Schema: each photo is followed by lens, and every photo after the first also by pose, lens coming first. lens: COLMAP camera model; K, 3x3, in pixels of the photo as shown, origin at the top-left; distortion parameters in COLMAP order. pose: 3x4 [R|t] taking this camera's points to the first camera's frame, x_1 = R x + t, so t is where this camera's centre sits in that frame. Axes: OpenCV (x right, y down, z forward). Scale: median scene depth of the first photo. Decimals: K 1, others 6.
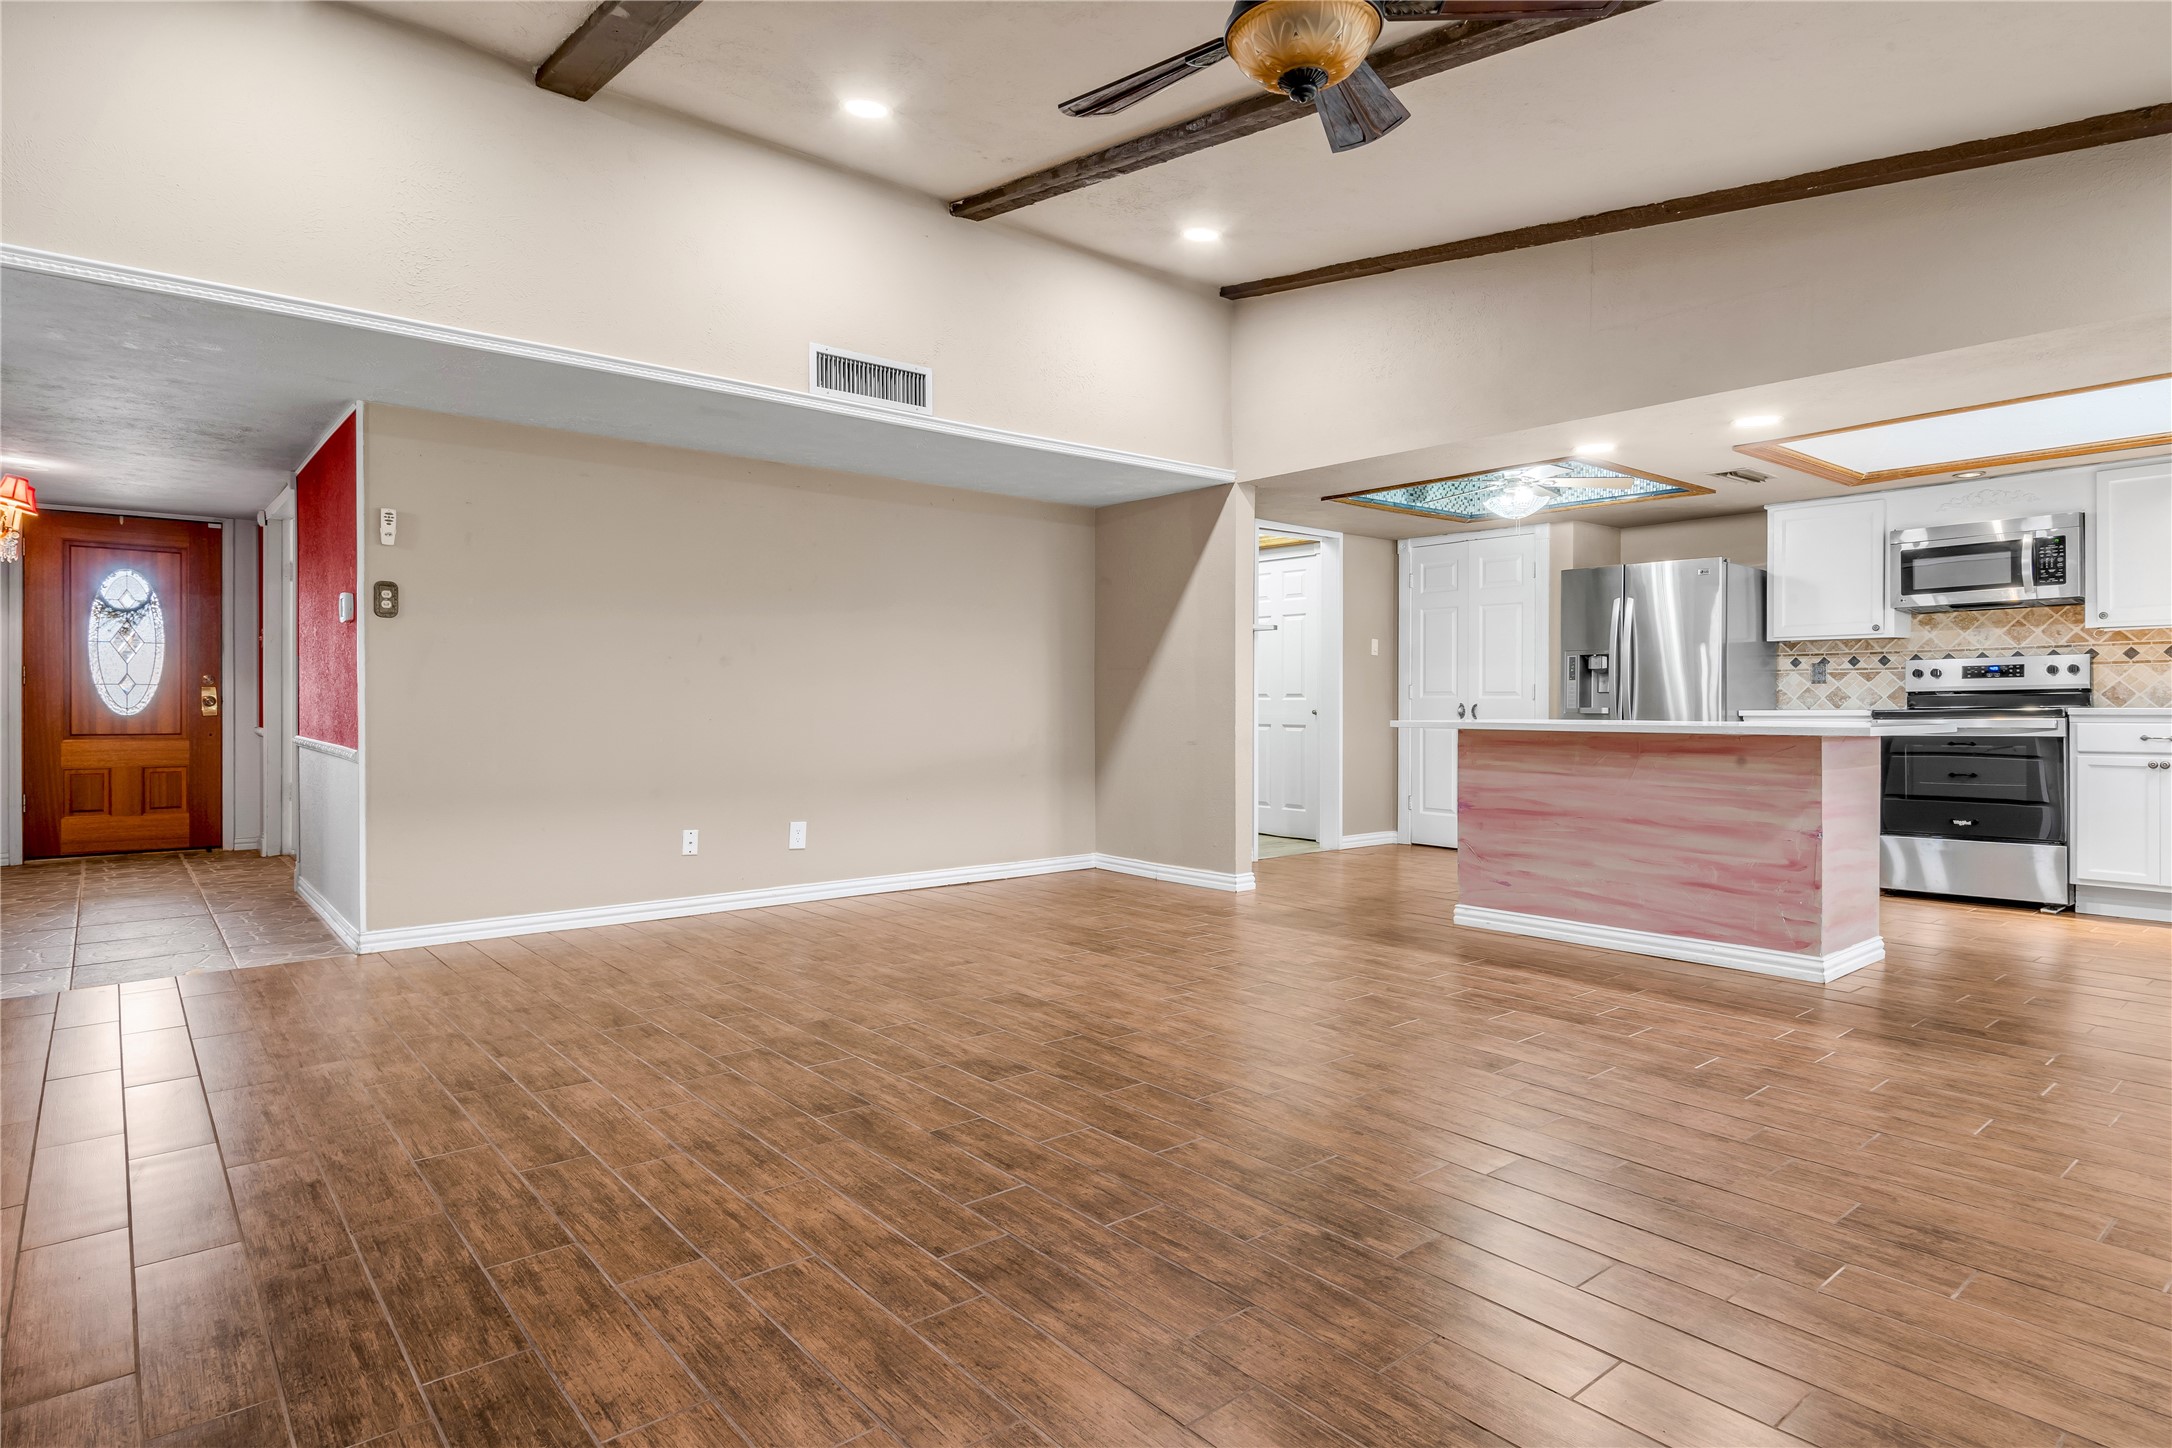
lens RADIAL K [[1222.7, 0, 1074.8], [0, 1222.7, 712.9], [0, 0, 1]] dist [0.008922, -0.000368]
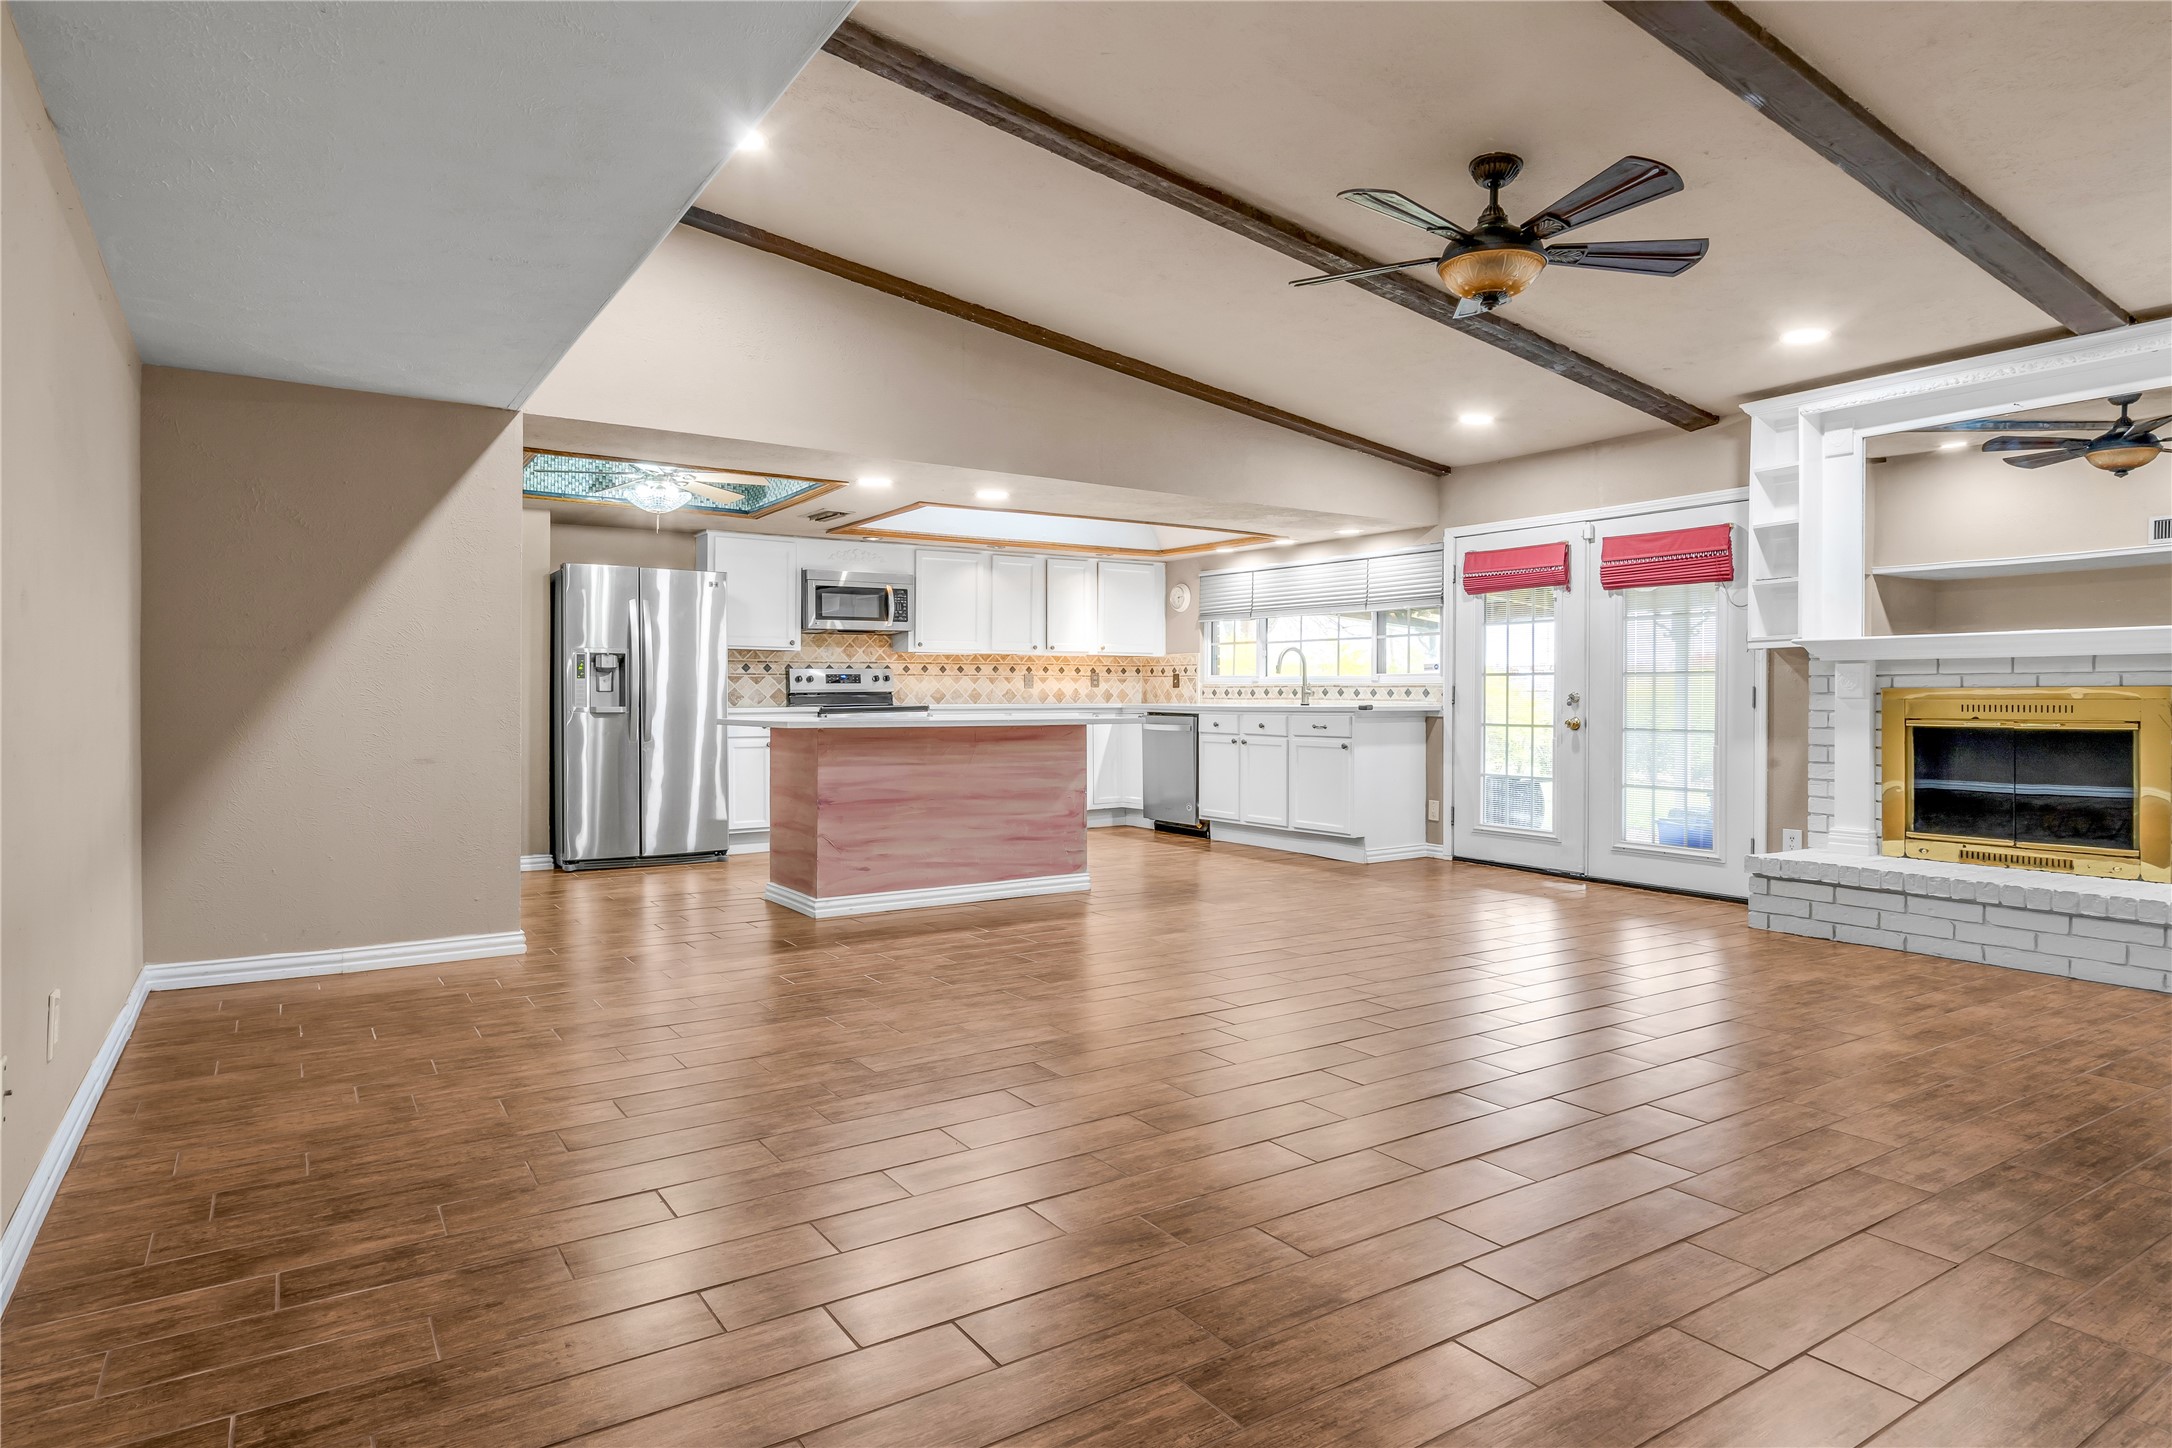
lens RADIAL K [[1250.8, 0, 1041.6], [0, 1250.8, 713.5], [0, 0, 1]] dist [0.001115, 0.001908]
pose [[0.090072, -0.012536, 0.995856, -0.665992], [0.007673, 0.999900, 0.011893, -0.009741], [-0.995906, 0.006569, 0.090159, 0.665837]]
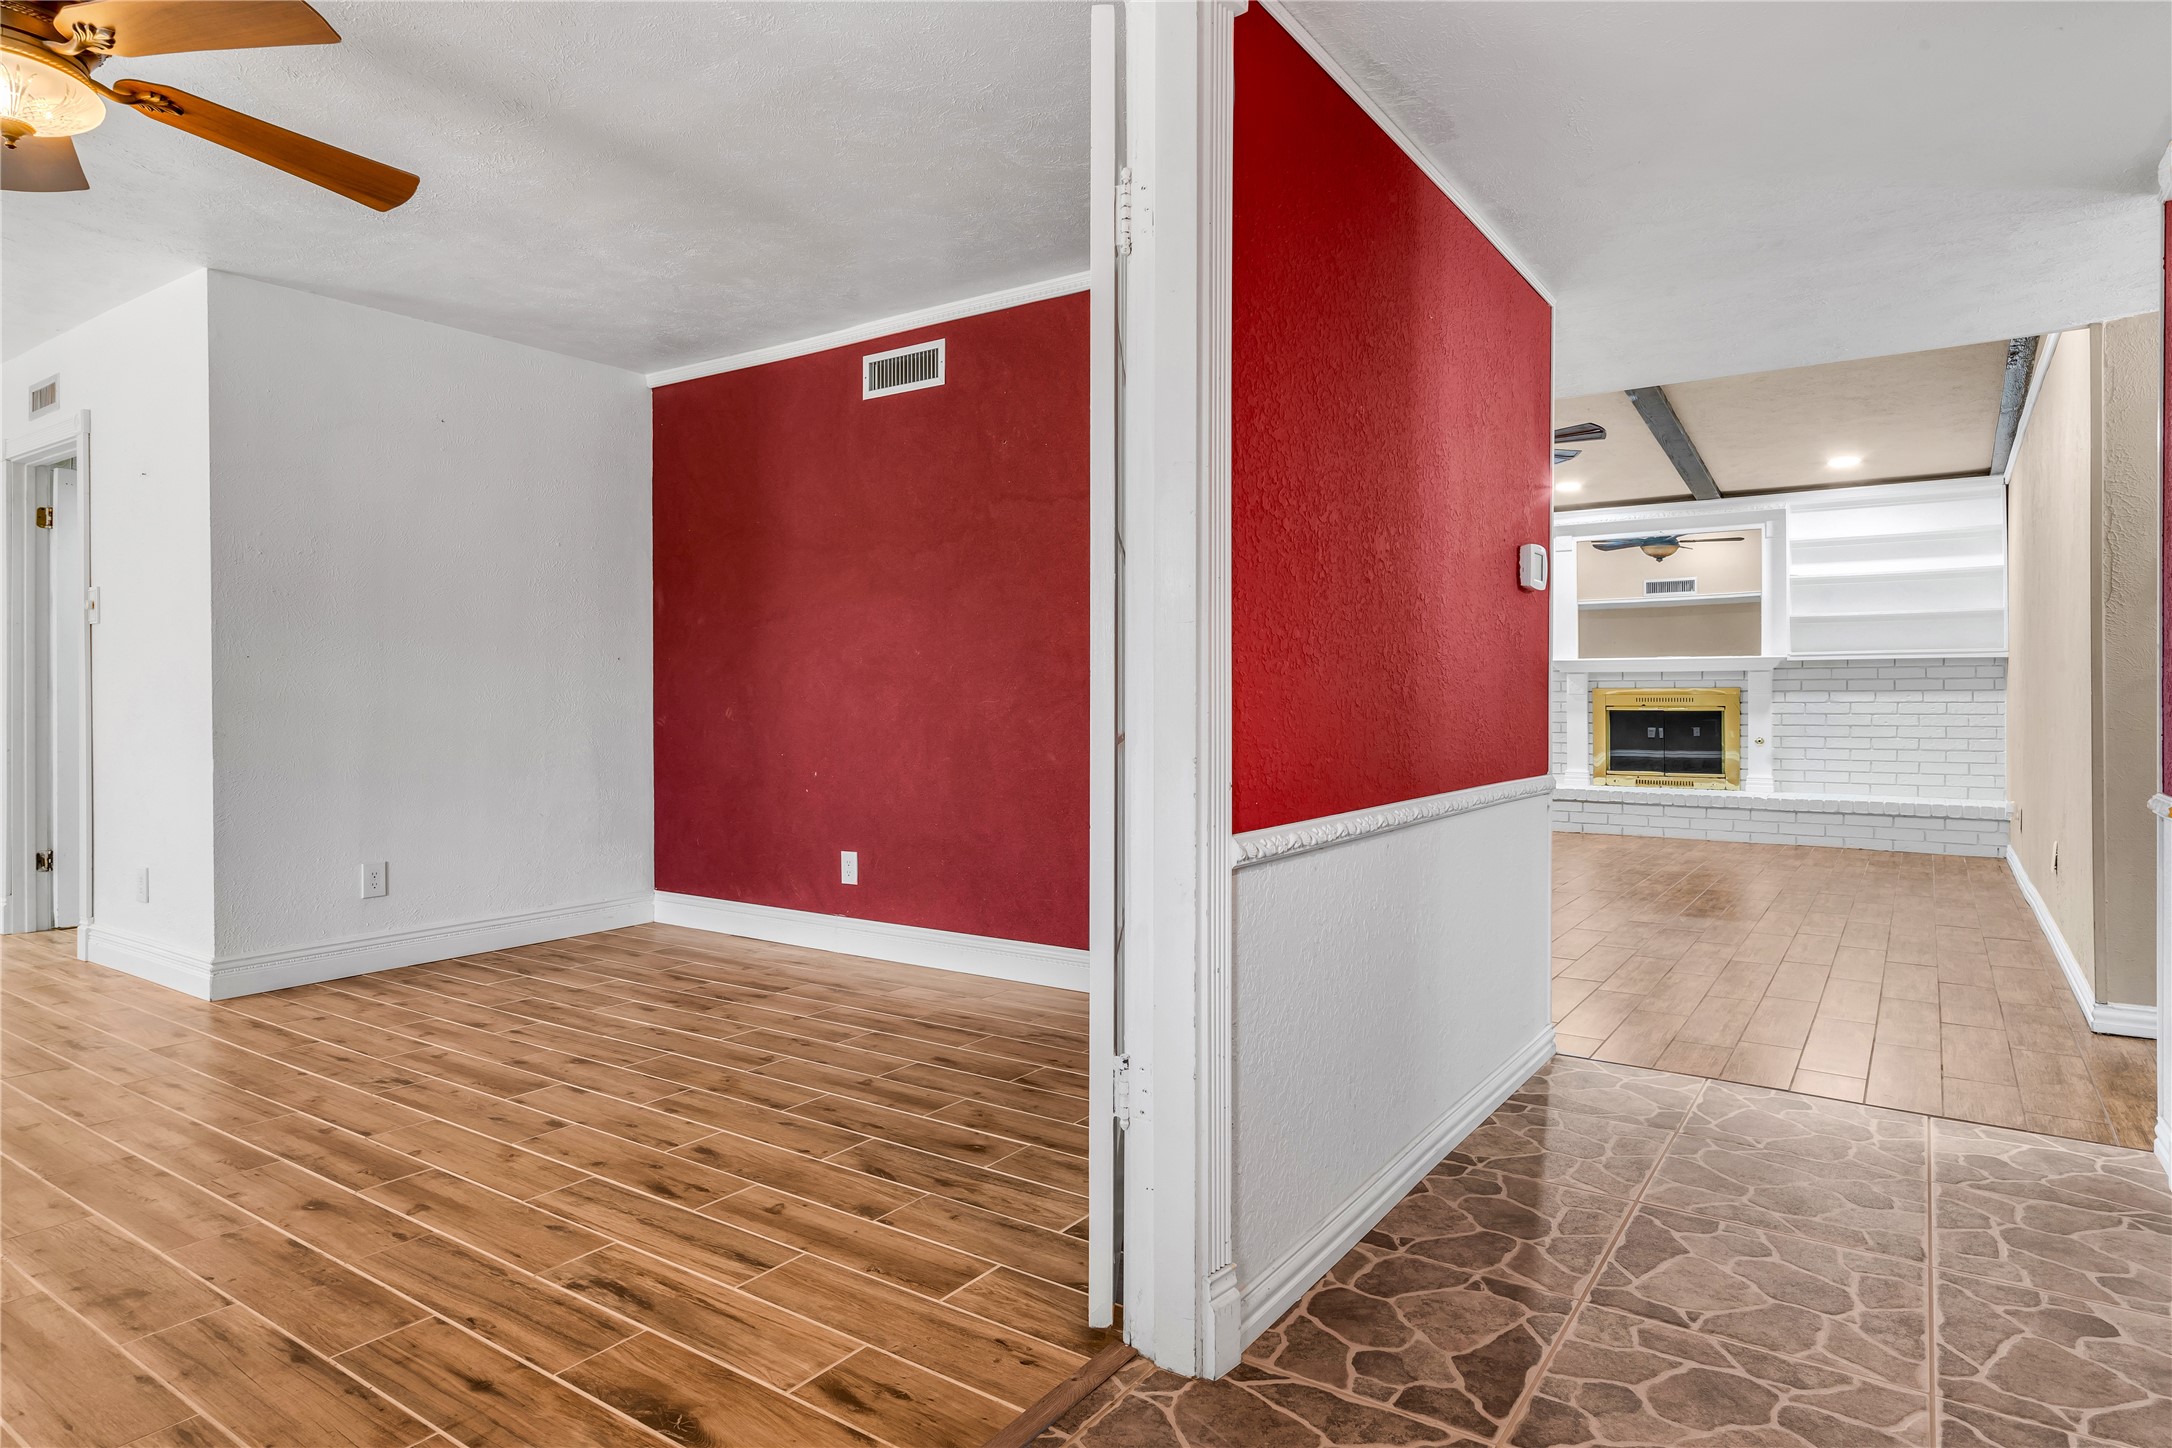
lens RADIAL K [[1250.8, 0, 1041.6], [0, 1250.8, 713.5], [0, 0, 1]] dist [0.001115, 0.001908]
pose [[-0.280638, -0.013948, 0.959712, -1.051480], [0.013998, 0.999729, 0.018622, -0.021104], [-0.959712, 0.018660, -0.280367, 1.295460]]
